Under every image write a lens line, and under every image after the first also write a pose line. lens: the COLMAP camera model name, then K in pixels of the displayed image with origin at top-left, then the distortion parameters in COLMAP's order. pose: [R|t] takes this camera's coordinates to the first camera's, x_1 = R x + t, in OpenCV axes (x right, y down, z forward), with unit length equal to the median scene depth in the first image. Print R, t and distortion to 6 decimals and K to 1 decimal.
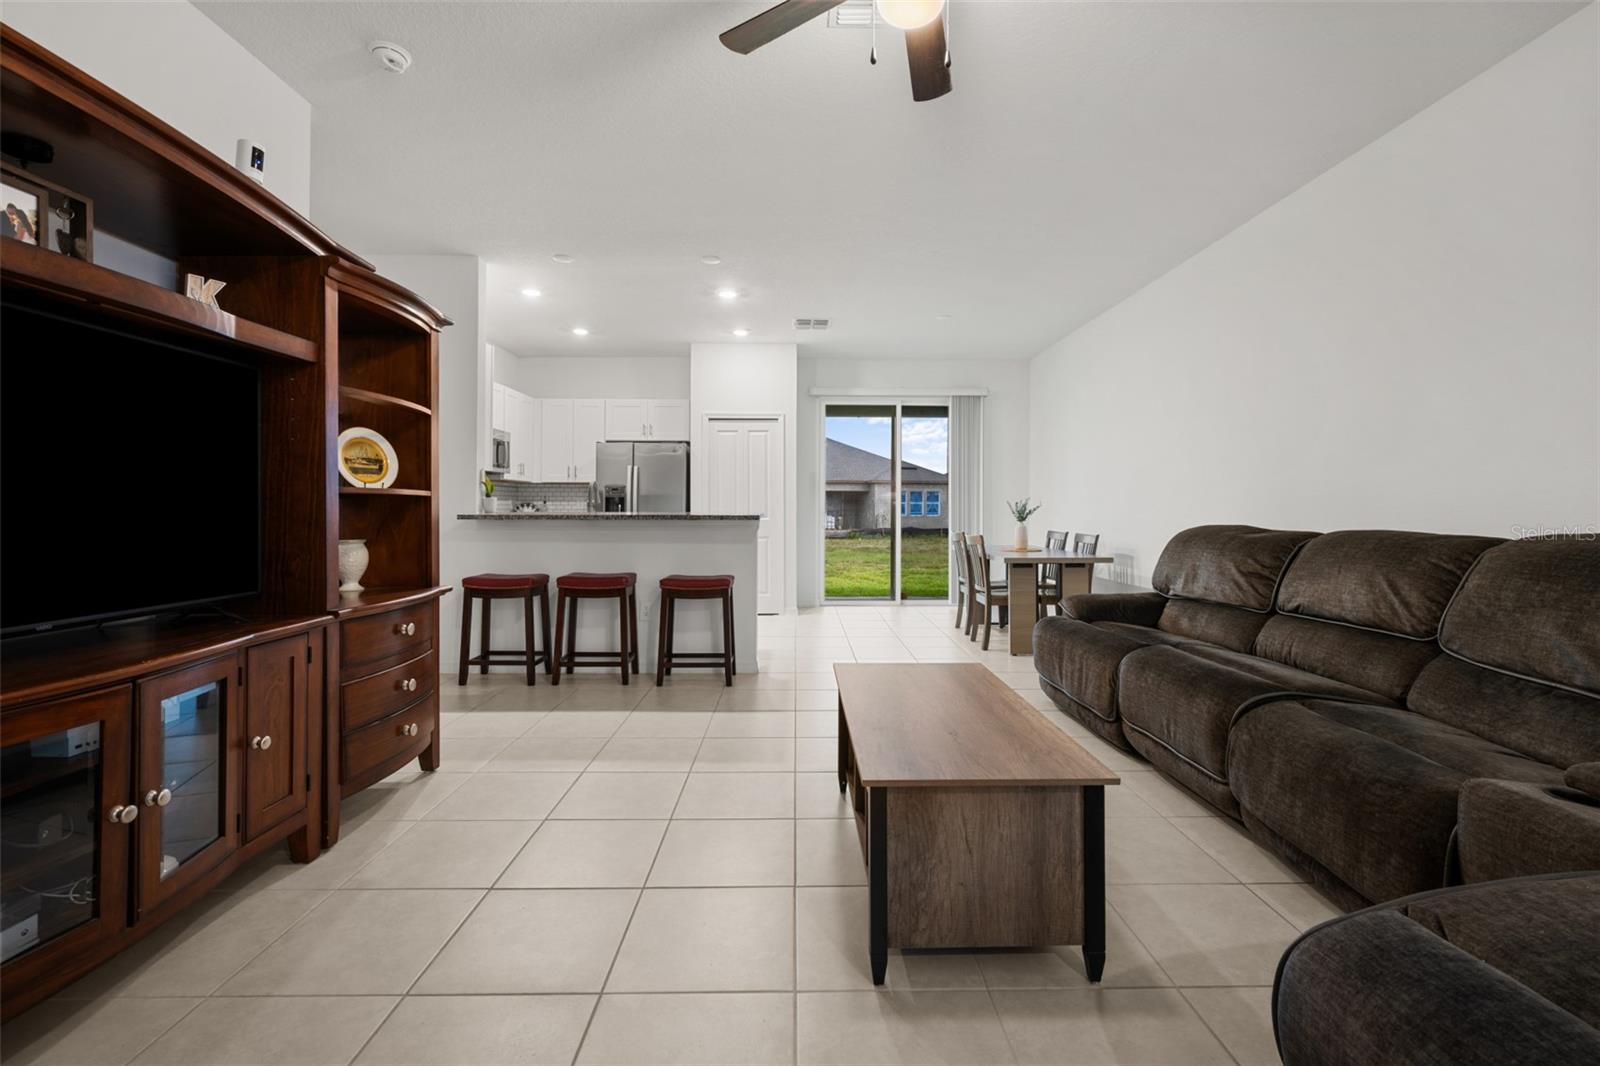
lens RADIAL K [[687.4, 0, 807.1], [0, 687.4, 511.7], [0, 0, 1]] dist [-0.000037, 0.000134]
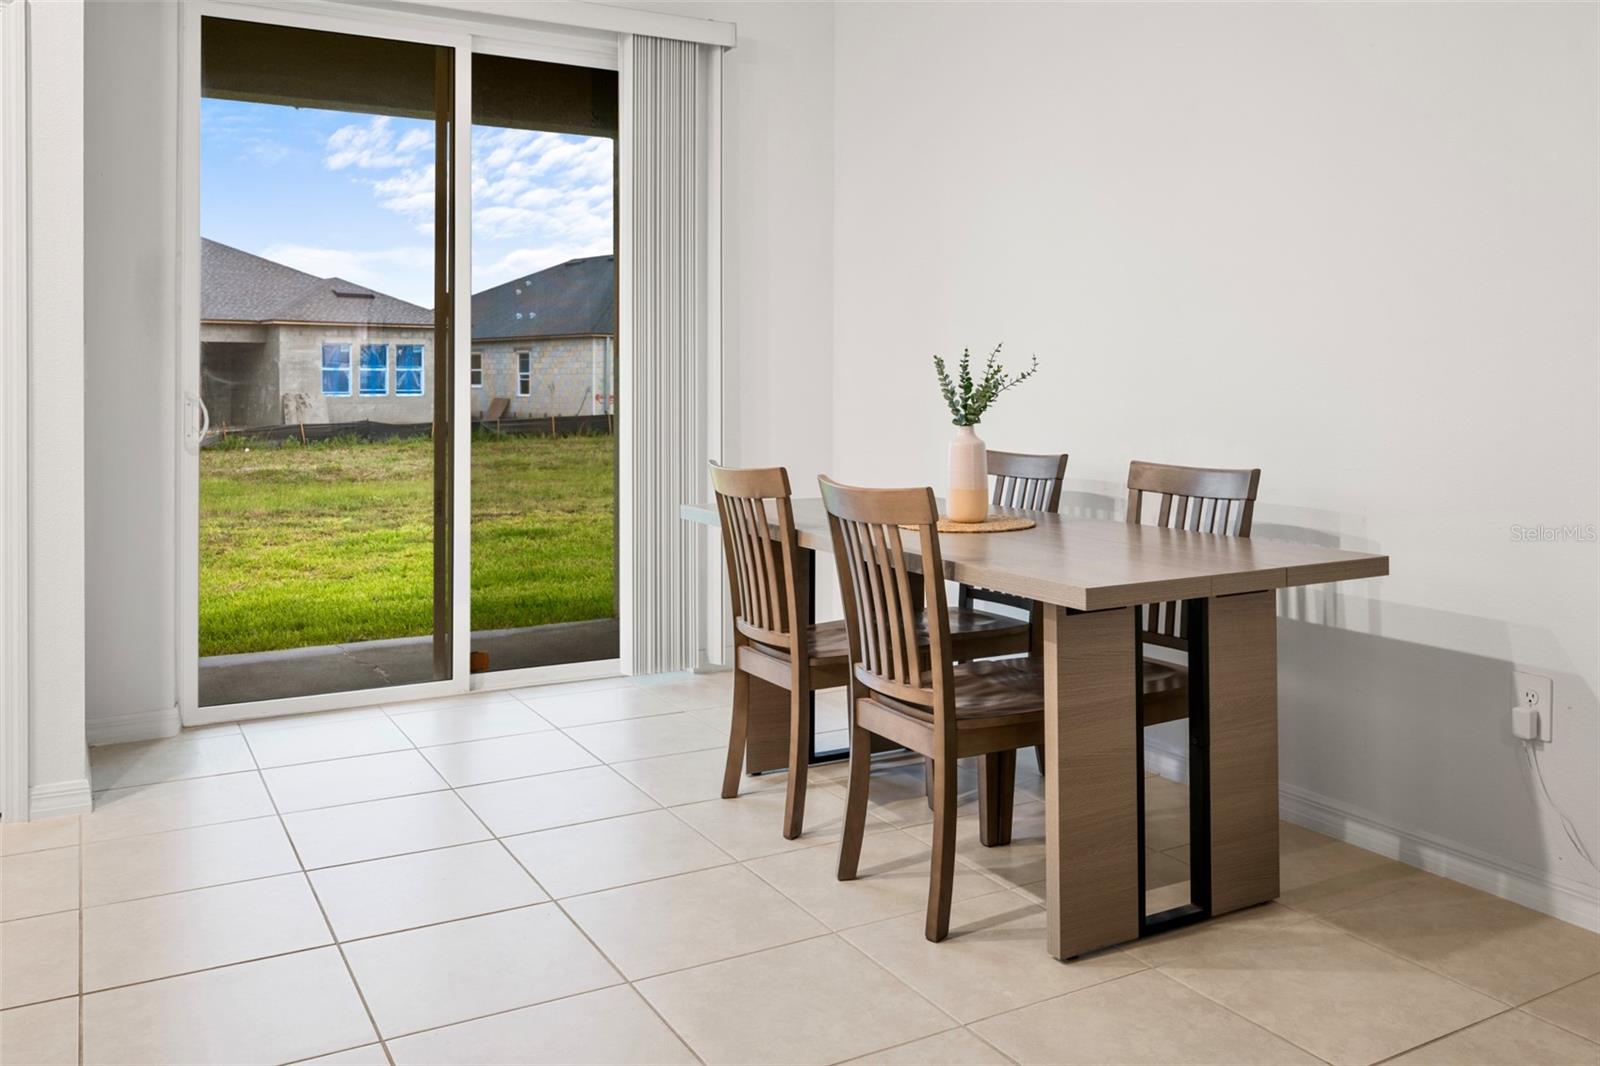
lens RADIAL K [[1286.9, 0, 802.9], [0, 1286.9, 384.4], [0, 0, 1]] dist [0.049390, 0.001726]
pose [[0.881913, -0.010525, 0.471295, -0.010466], [0.010917, 0.999939, 0.001902, -0.005556], [-0.471286, 0.003468, 0.881974, 0.618595]]
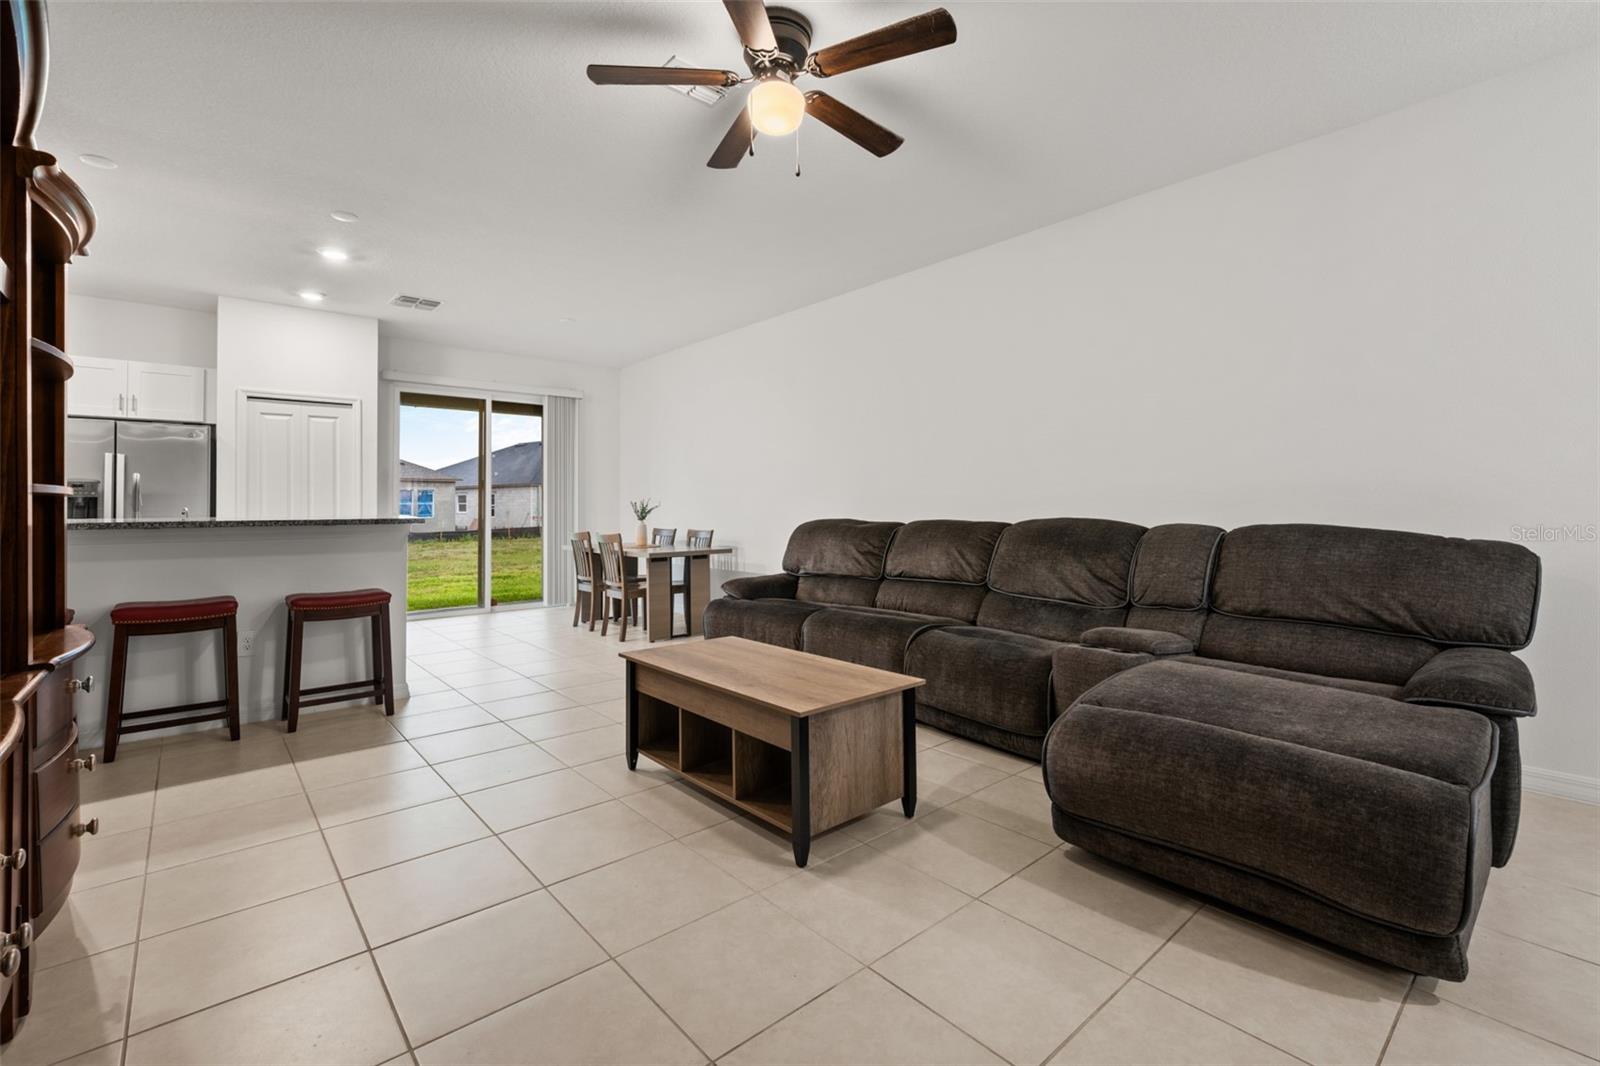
lens RADIAL K [[703.5, 0, 798.0], [0, 703.5, 506.2], [0, 0, 1]] dist [-0.001230, -0.000123]
pose [[0.768971, -0.007028, 0.639245, -0.234787], [0.011852, 0.999924, -0.003264, -0.001355], [-0.639174, 0.010086, 0.768996, -0.014132]]
